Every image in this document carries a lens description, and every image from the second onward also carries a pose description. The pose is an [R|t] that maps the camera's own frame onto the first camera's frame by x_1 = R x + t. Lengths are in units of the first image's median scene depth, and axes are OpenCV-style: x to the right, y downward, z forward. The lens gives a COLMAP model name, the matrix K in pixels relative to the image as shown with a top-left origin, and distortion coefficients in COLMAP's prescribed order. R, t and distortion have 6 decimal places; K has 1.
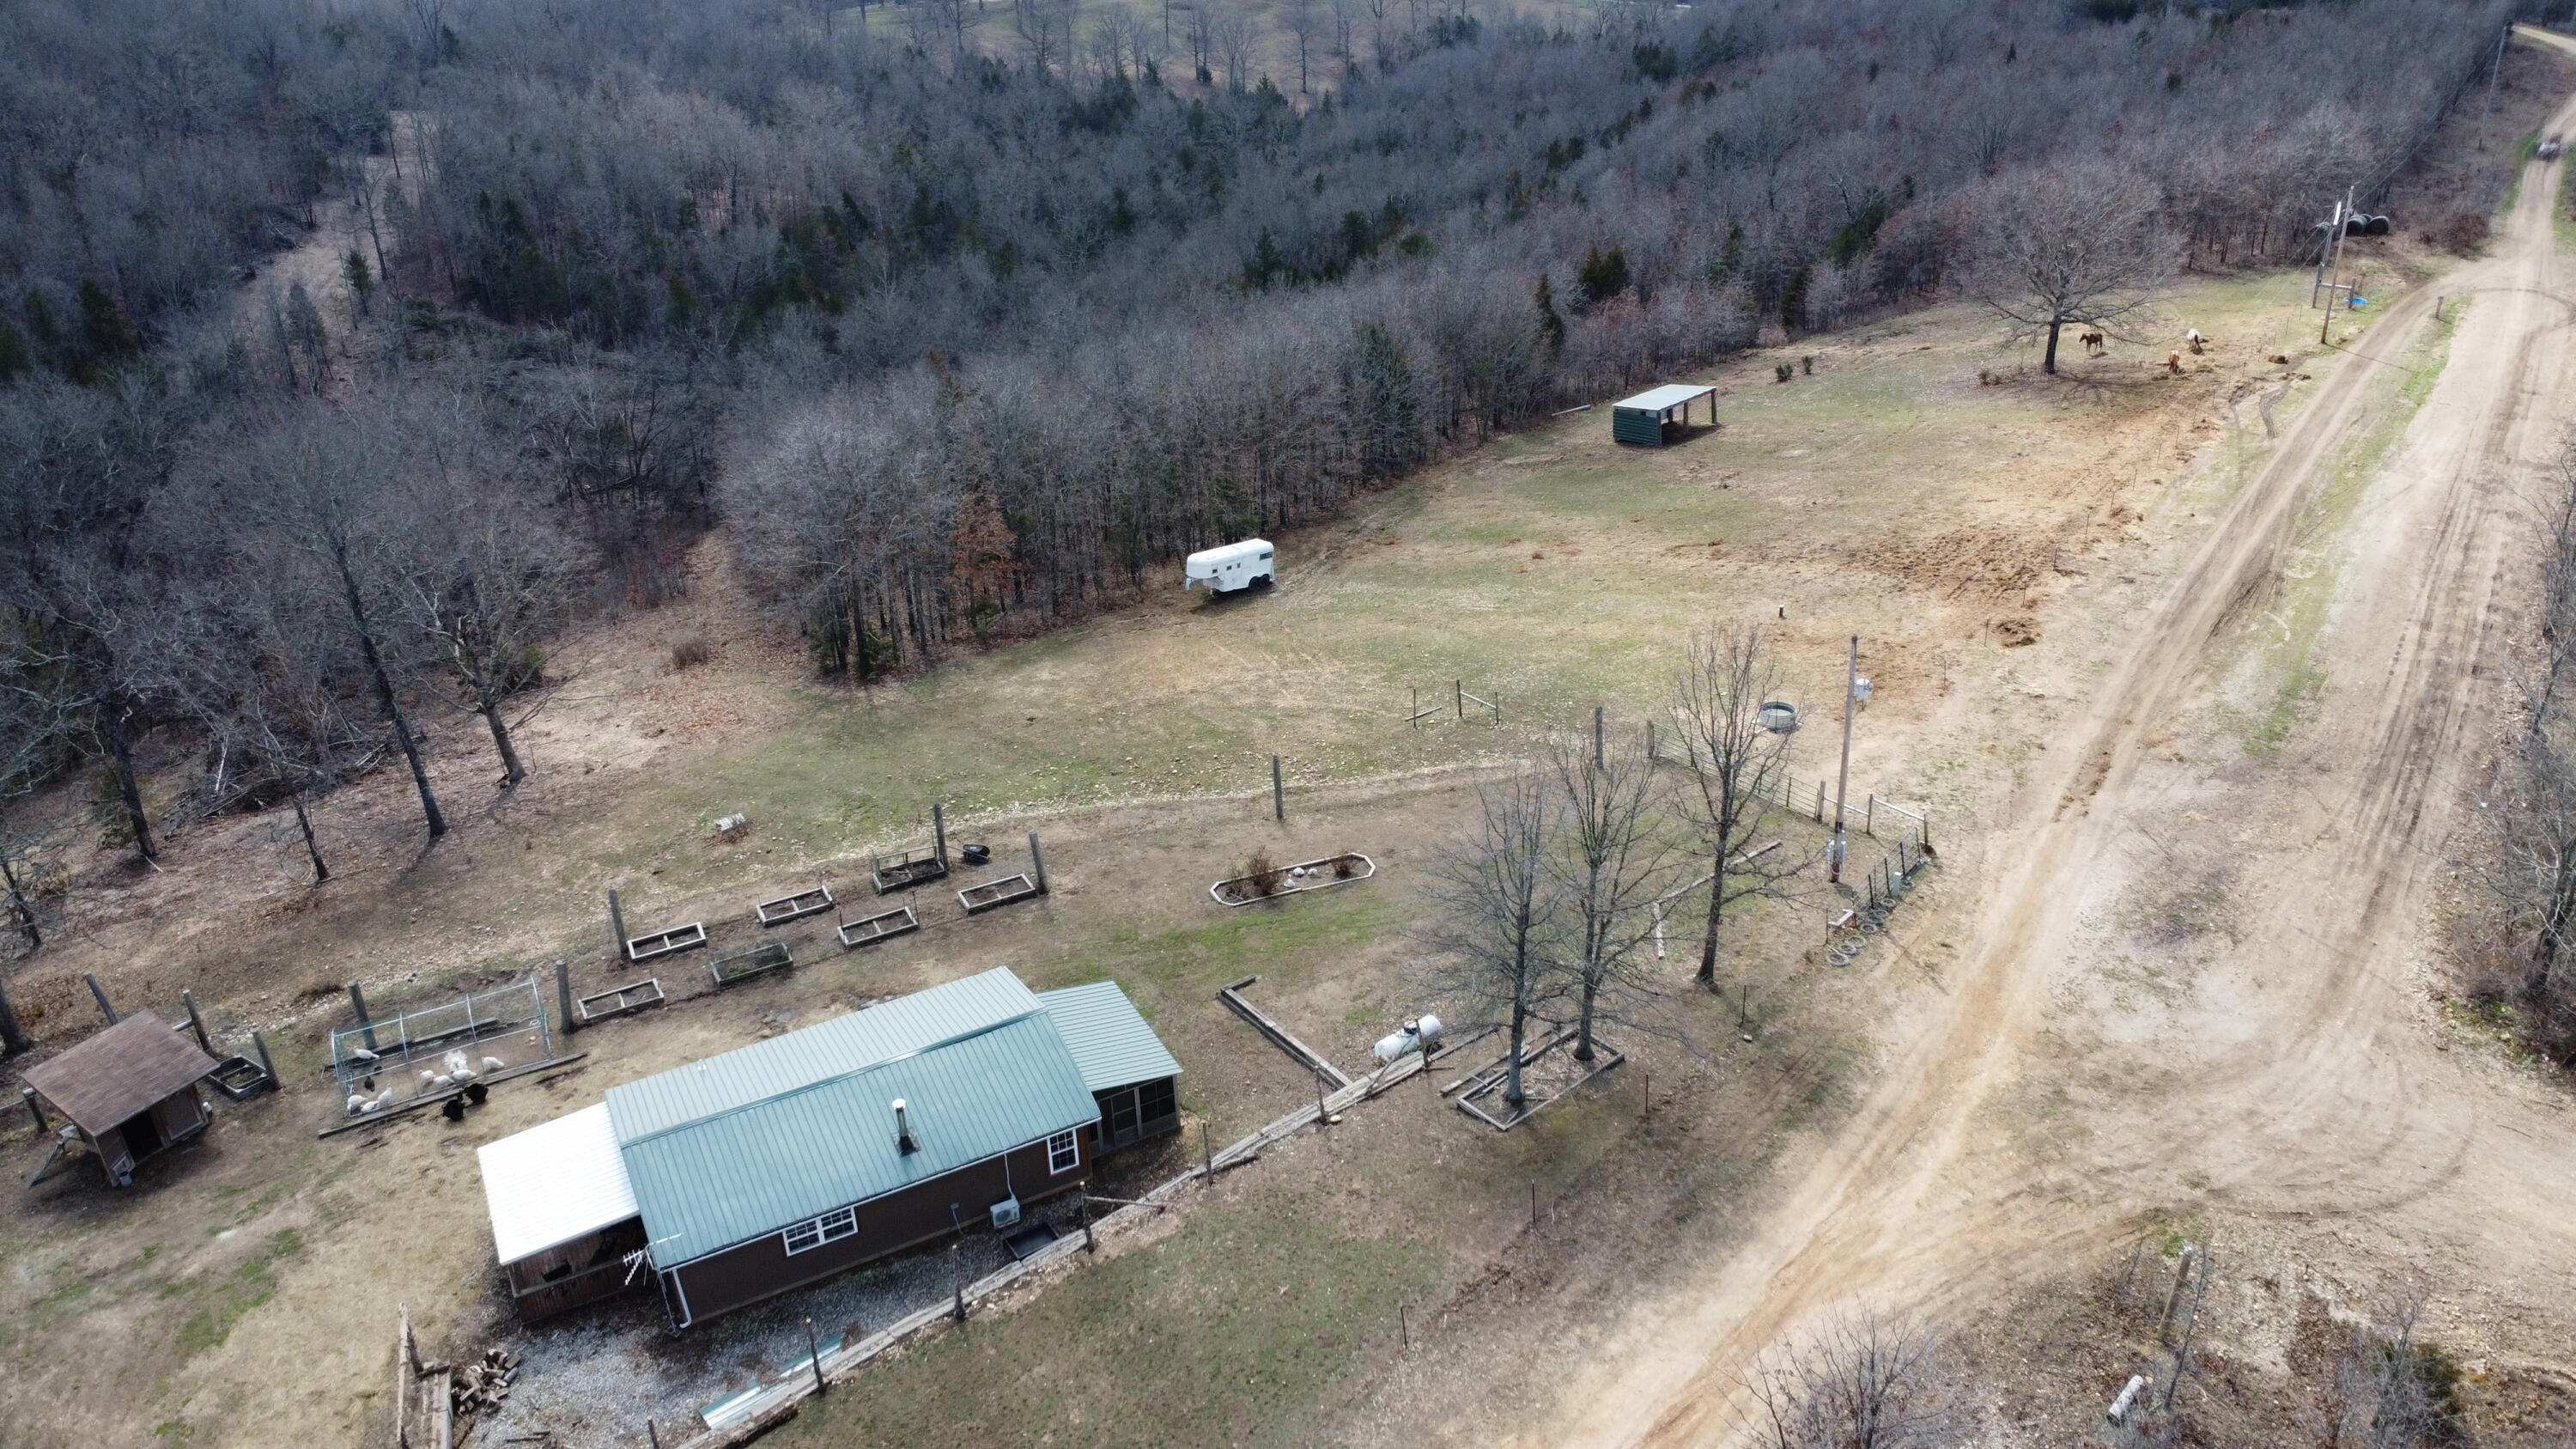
lens RADIAL K [[1870.9, 0, 1284.7], [0, 1870.9, 708.1], [0, 0, 1]] dist [-0.019687, -0.023549]
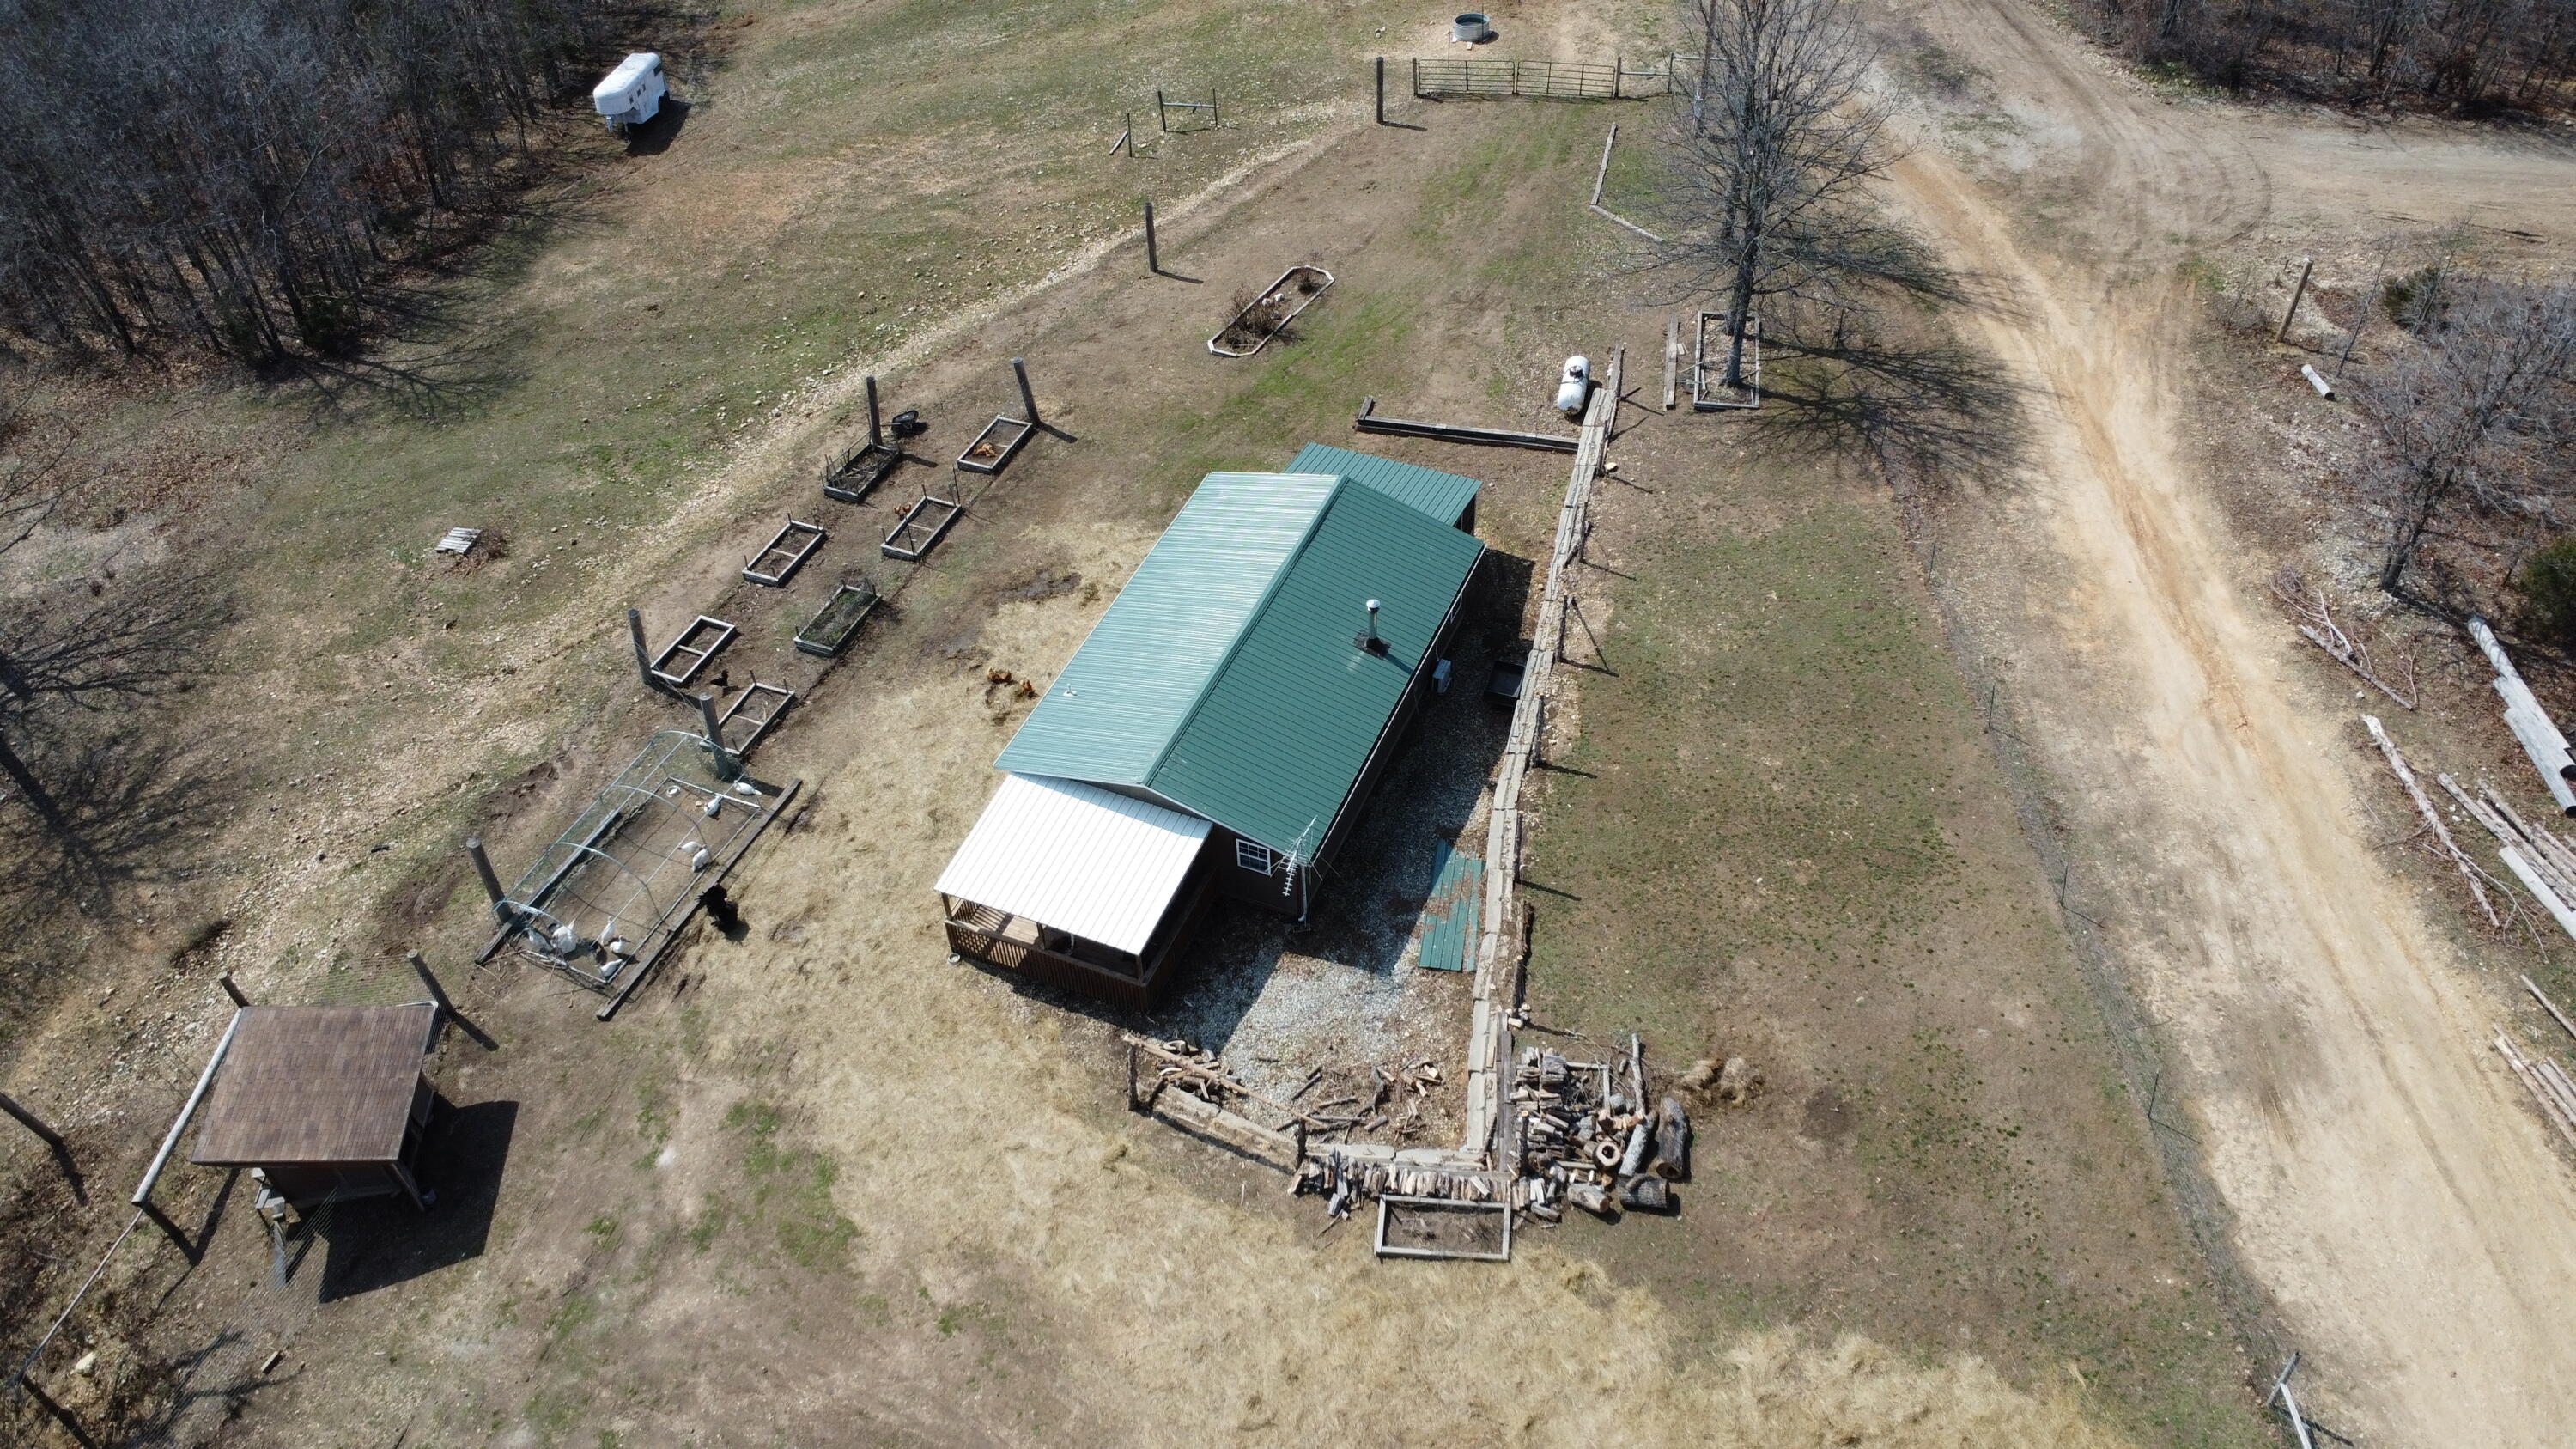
lens RADIAL K [[1870.9, 0, 1284.7], [0, 1870.9, 708.1], [0, 0, 1]] dist [-0.019687, -0.023549]
pose [[0.771869, -0.432693, 0.465827, -0.636099], [0.293137, 0.892361, 0.343165, -0.061865], [-0.564171, -0.128327, 0.815624, 0.258866]]
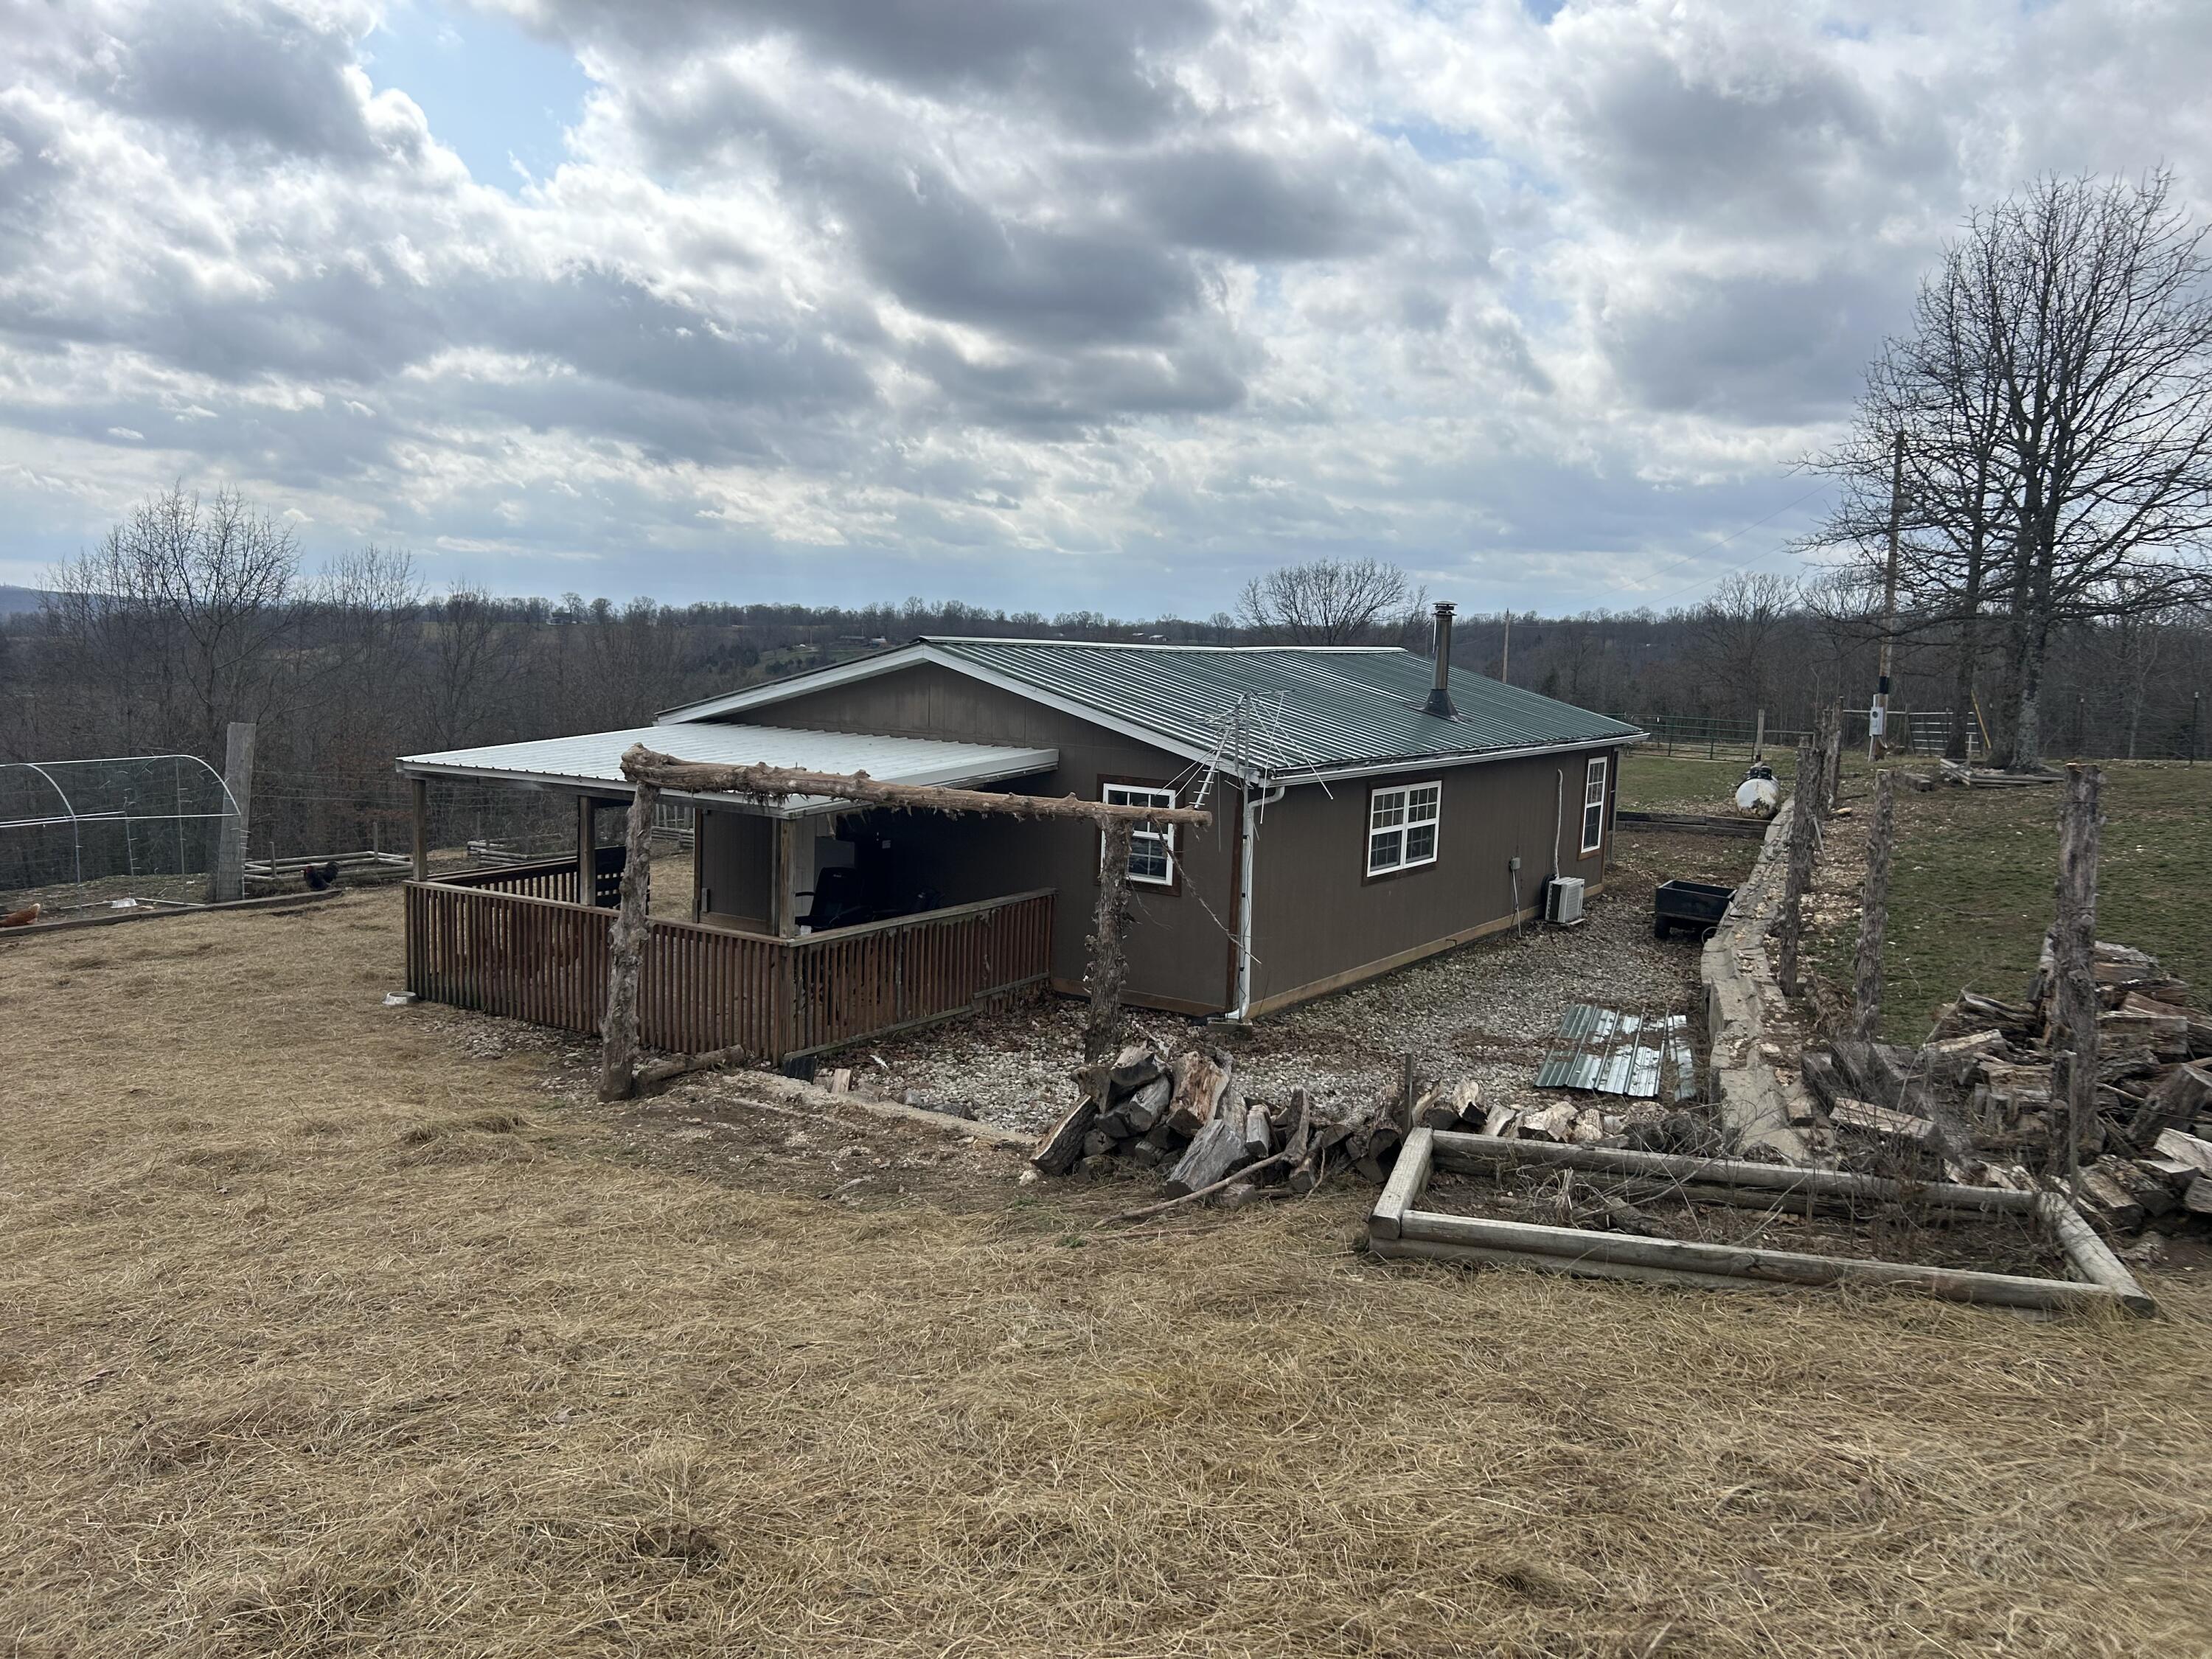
lens RADIAL K [[1675.2, 0, 1103.4], [0, 1675.2, 765.3], [0, 0, 1]] dist [0.046140, -0.003655]
pose [[0.870366, 0.025324, 0.491754, -0.459381], [0.168962, 0.922684, -0.346564, 0.357912], [-0.462510, 0.384725, 0.798794, 0.661316]]
